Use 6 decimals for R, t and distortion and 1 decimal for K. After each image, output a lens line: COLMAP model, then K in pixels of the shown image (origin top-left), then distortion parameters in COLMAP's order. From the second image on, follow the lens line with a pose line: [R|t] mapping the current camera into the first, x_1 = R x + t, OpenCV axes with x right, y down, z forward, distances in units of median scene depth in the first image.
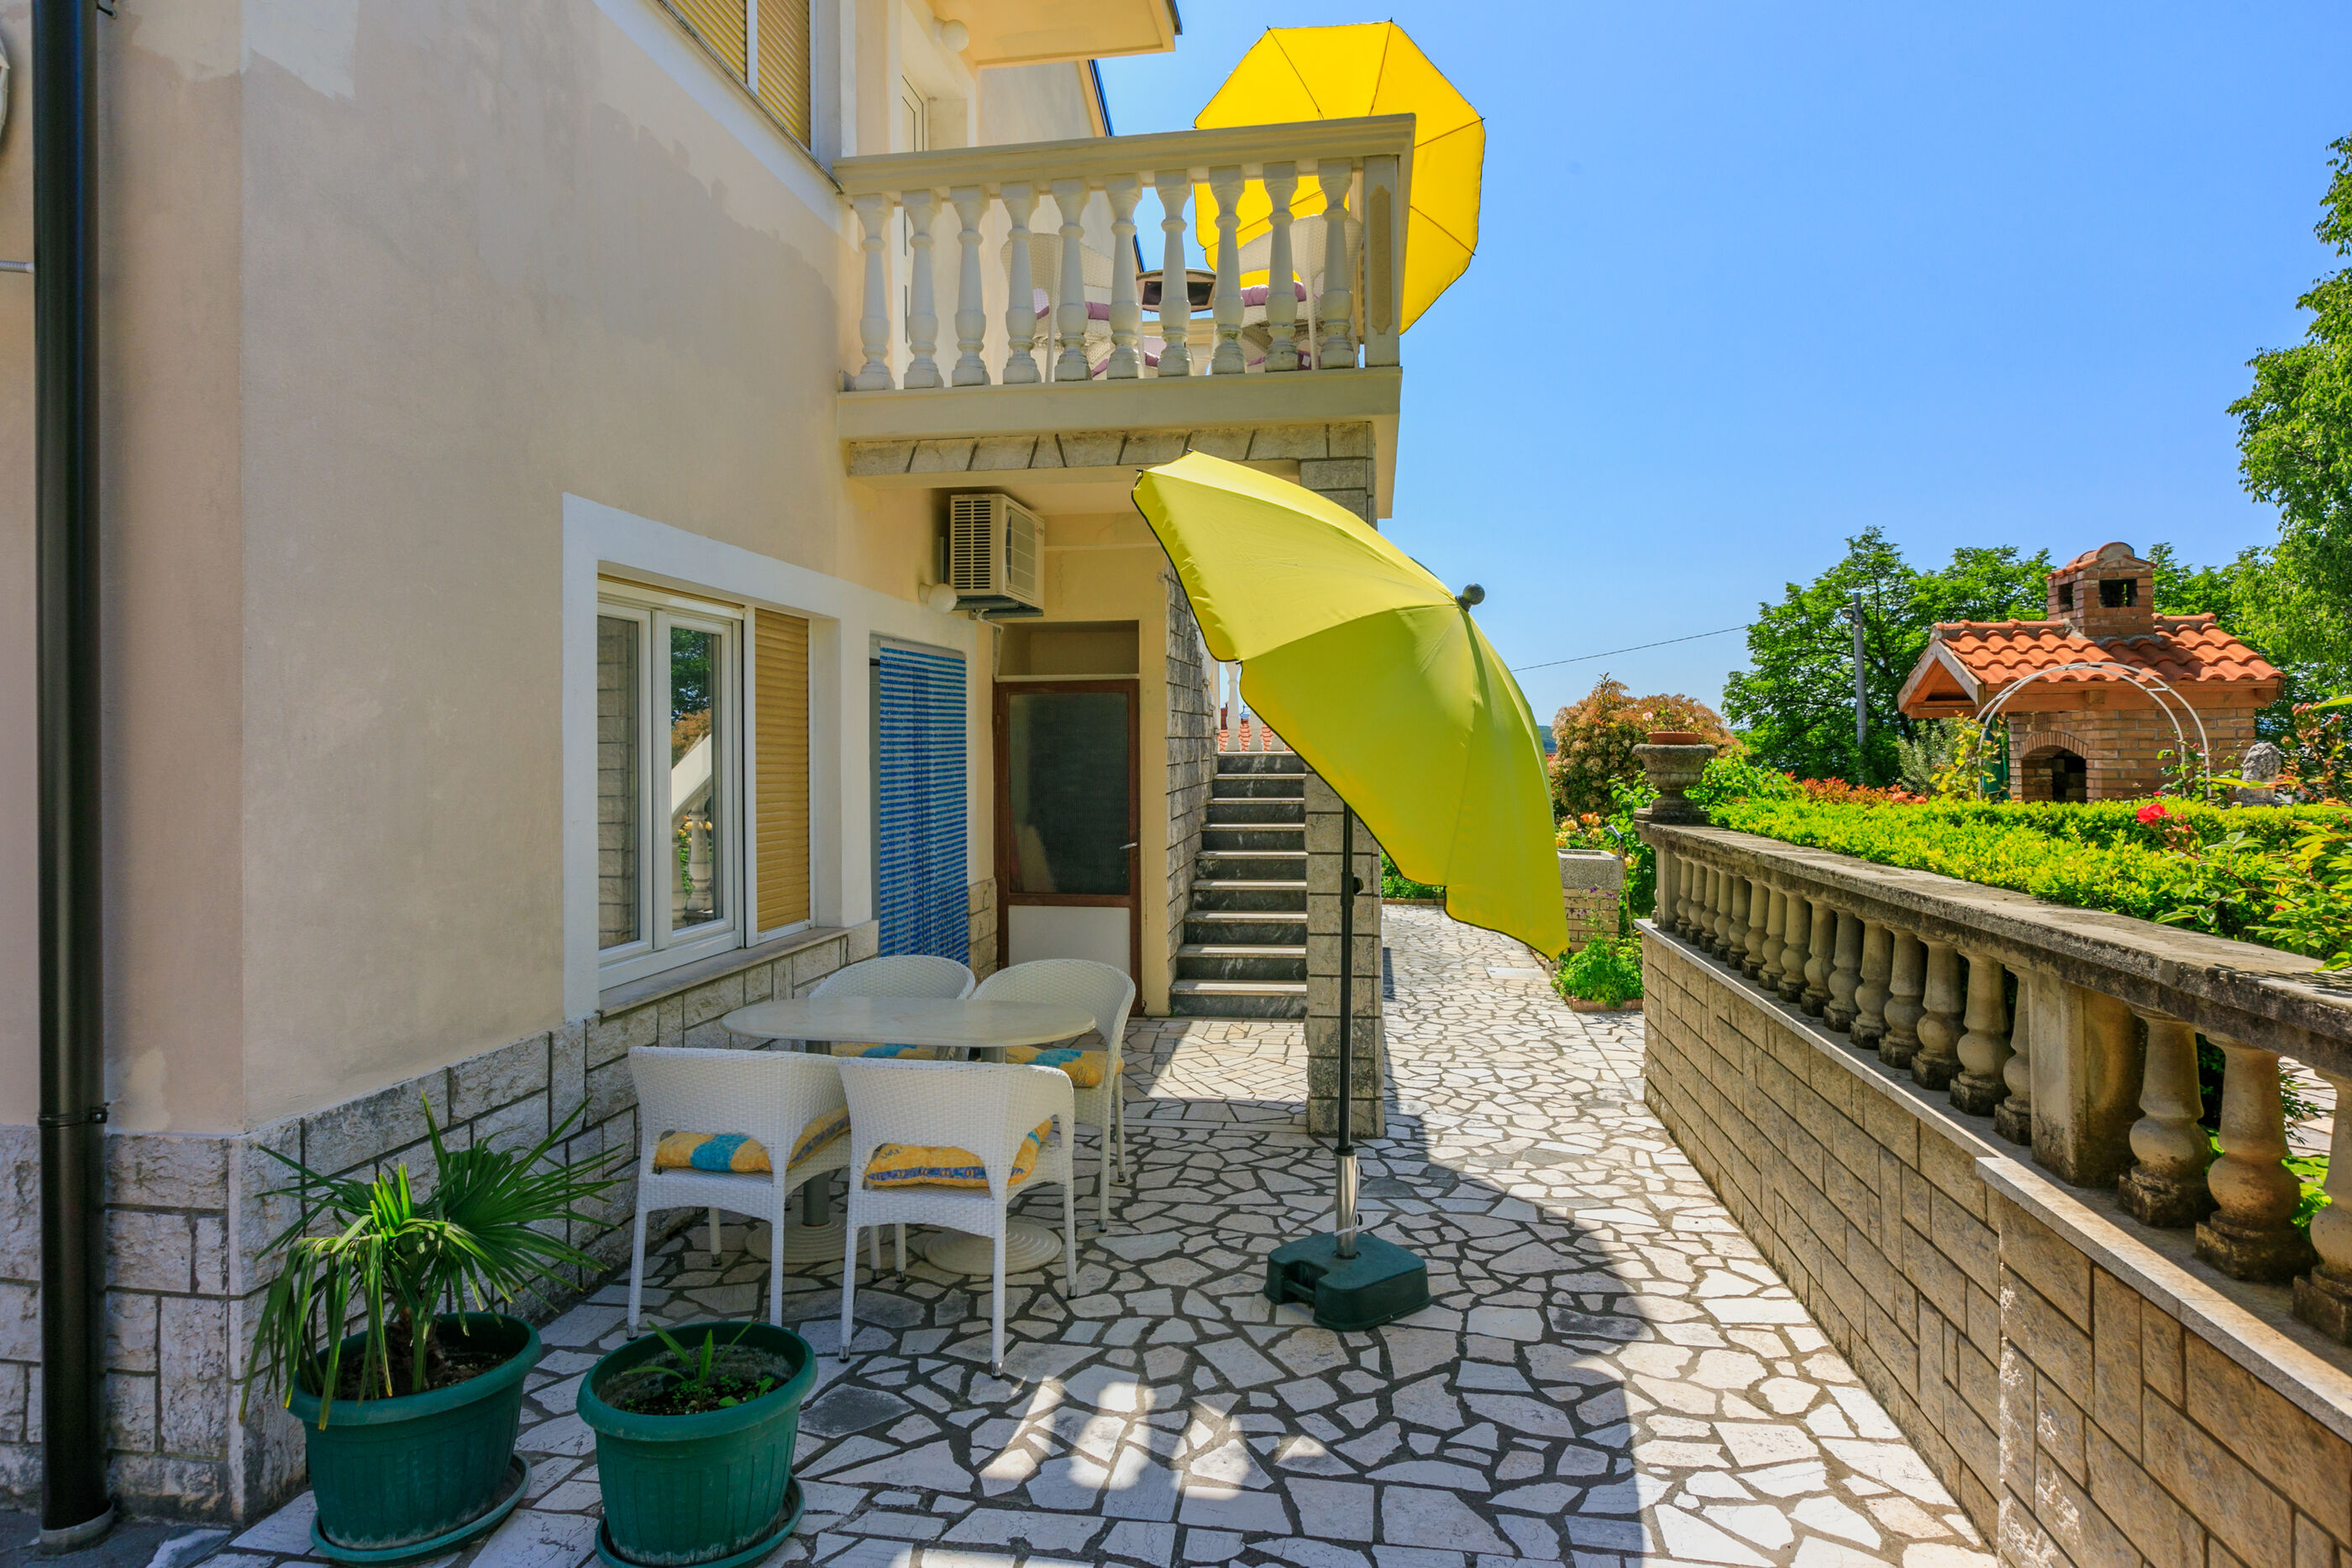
lens RADIAL K [[1355.2, 0, 1175.9], [0, 1355.2, 767.7], [0, 0, 1]] dist [0.002390, 0.001123]
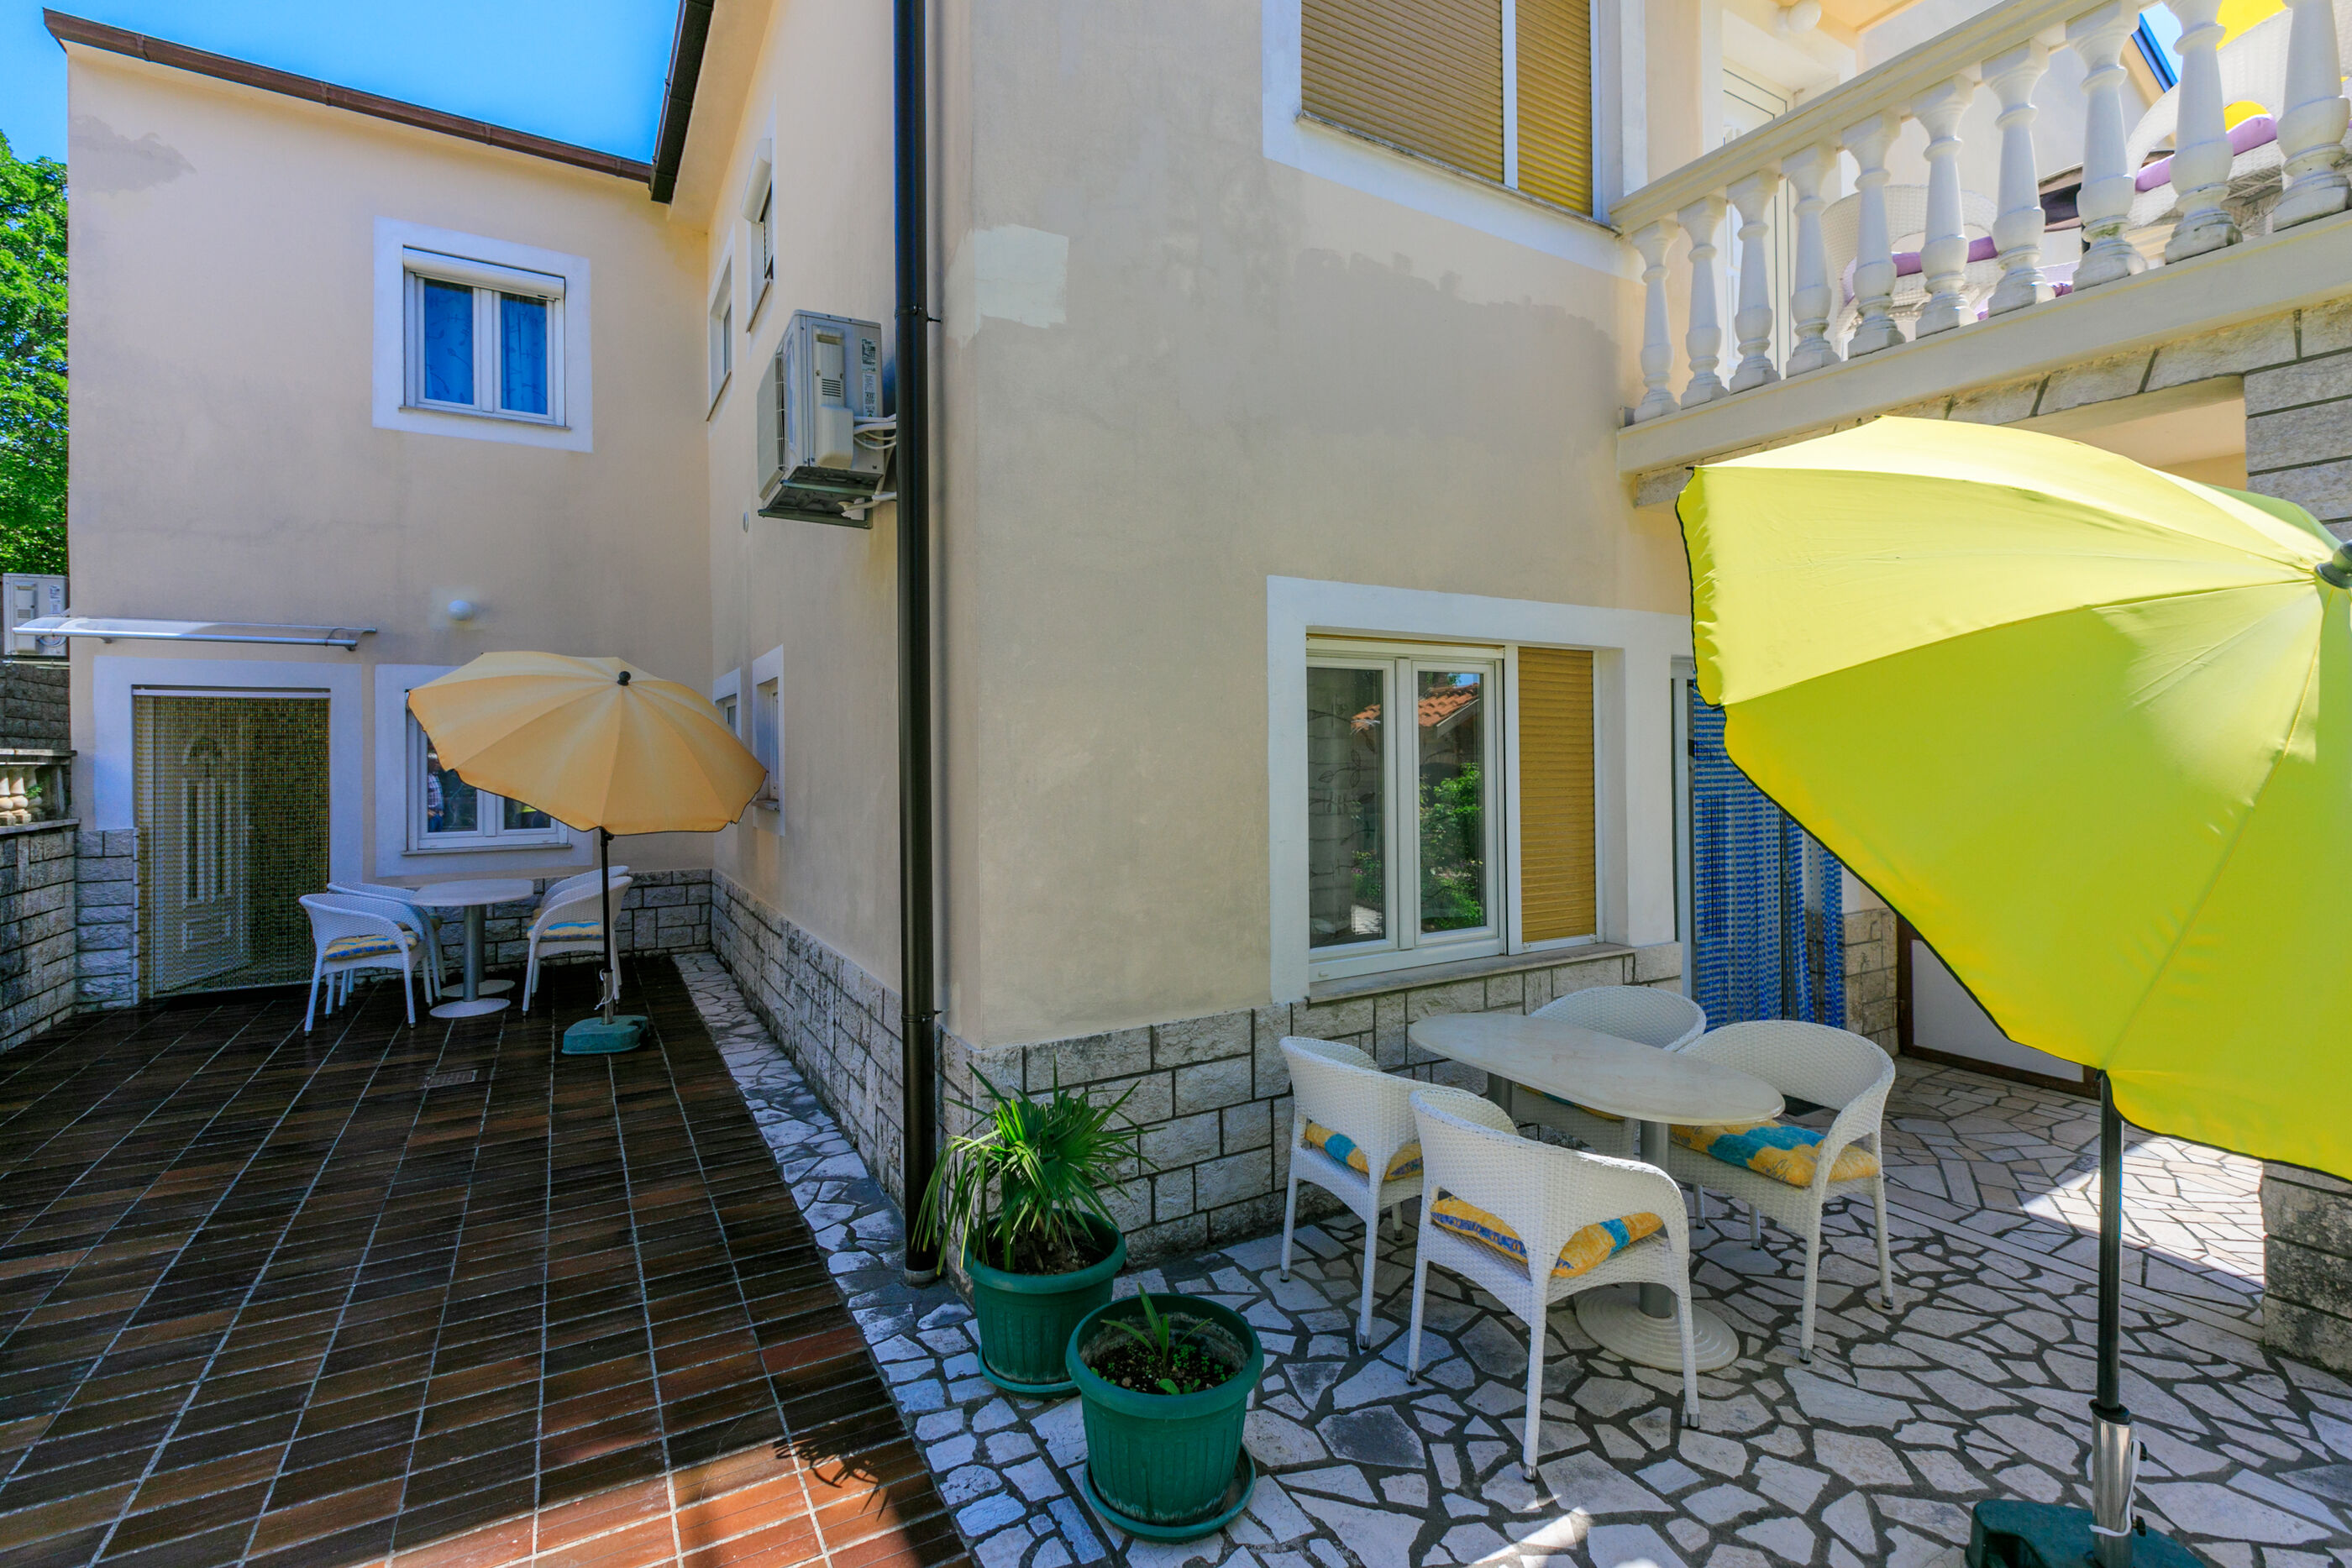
lens RADIAL K [[1076.6, 0, 1170.8], [0, 1076.6, 754.7], [0, 0, 1]] dist [0.001656, -0.000426]
pose [[0.616875, 0.007020, -0.787030, 0.255001], [-0.005901, 0.999973, 0.004294, -0.041084], [0.787039, 0.001995, 0.616900, 0.306473]]
